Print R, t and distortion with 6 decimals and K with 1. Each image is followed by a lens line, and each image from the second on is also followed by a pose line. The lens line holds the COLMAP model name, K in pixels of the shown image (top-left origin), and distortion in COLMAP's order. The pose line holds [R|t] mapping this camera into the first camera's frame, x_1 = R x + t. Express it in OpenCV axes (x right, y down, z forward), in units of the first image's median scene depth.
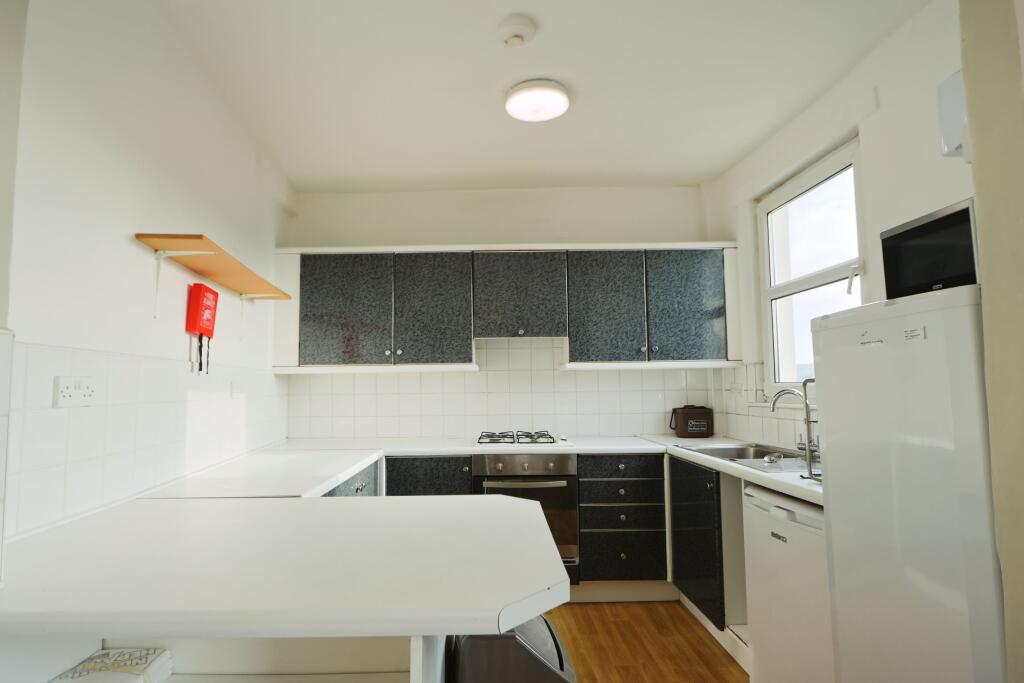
lens RADIAL K [[518.7, 0, 508.5], [0, 518.7, 350.8], [0, 0, 1]] dist [-0.018142, 0.002704]
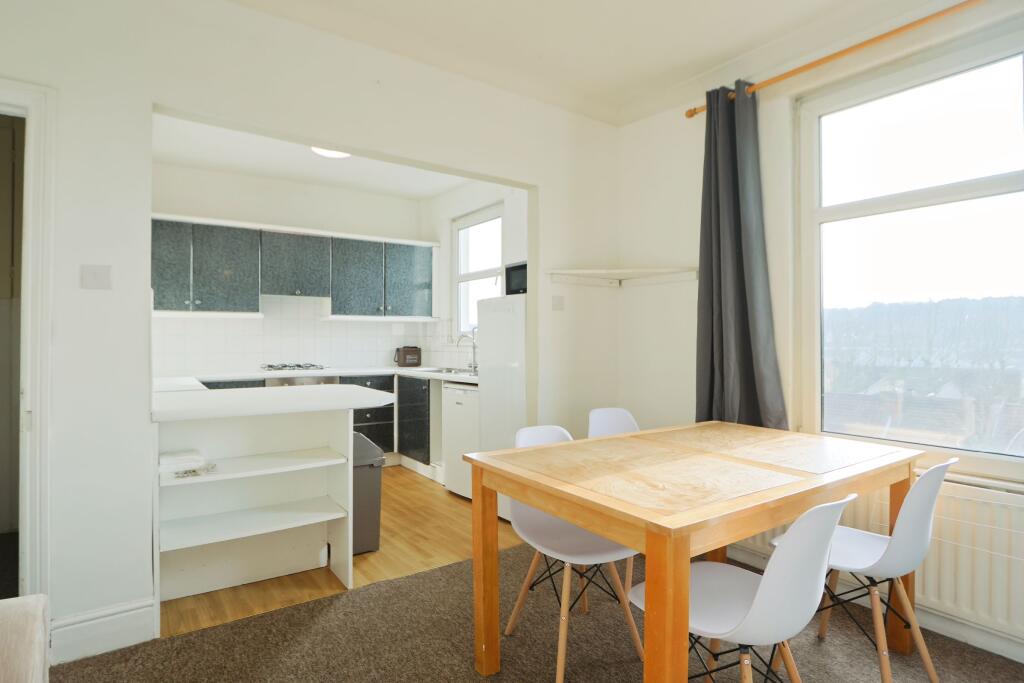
lens RADIAL K [[518.7, 0, 508.6], [0, 518.7, 341.3], [0, 0, 1]] dist [-0.018142, 0.002704]
pose [[0.834286, 0.008919, 0.551260, -0.268789], [-0.044819, 0.997657, 0.051690, -0.001401], [-0.549507, -0.067831, 0.832731, -0.483969]]
